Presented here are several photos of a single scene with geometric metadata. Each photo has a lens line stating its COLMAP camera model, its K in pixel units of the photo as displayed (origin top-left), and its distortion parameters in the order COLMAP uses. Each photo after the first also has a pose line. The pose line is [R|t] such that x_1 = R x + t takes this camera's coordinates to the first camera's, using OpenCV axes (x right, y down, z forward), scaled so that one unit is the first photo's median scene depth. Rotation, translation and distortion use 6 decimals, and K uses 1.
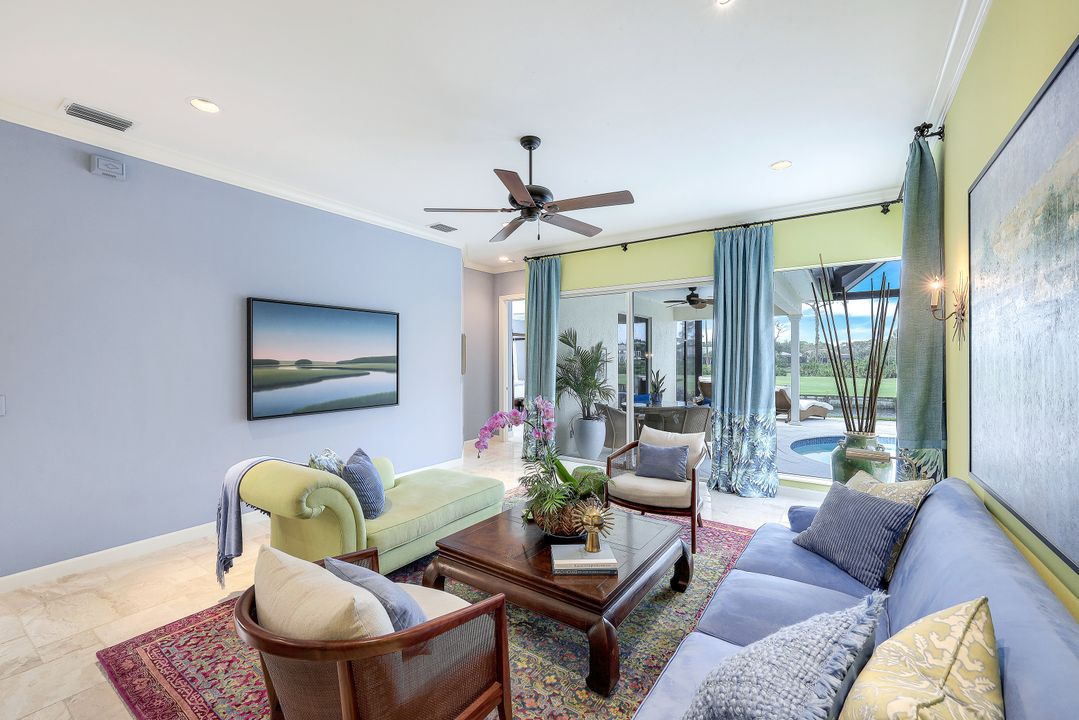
lens RADIAL K [[448.6, 0, 539.5], [0, 448.6, 360.0], [0, 0, 1]] dist [0.000276, 0.000082]
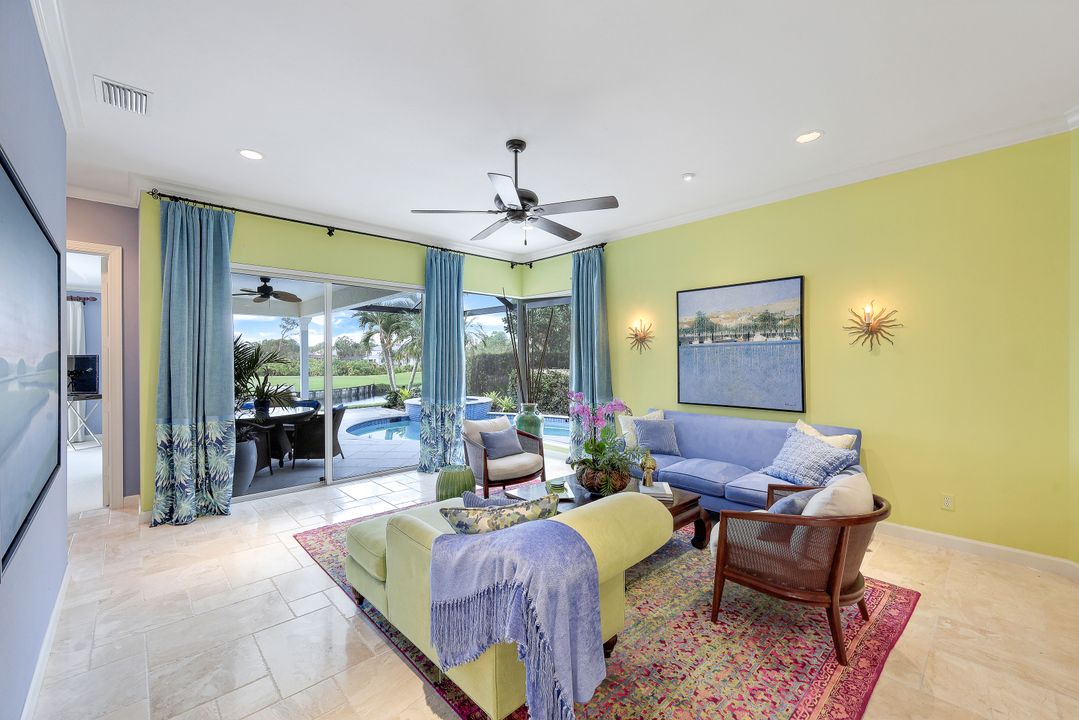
lens RADIAL K [[440.0, 0, 539.5], [0, 440.0, 360.0], [0, 0, 1]] dist [0.000957, 0.000197]
pose [[0.218958, -0.004386, 0.975724, -0.661019], [0.004885, 0.999982, 0.003399, -0.001458], [-0.975722, 0.004022, 0.218976, 0.489705]]
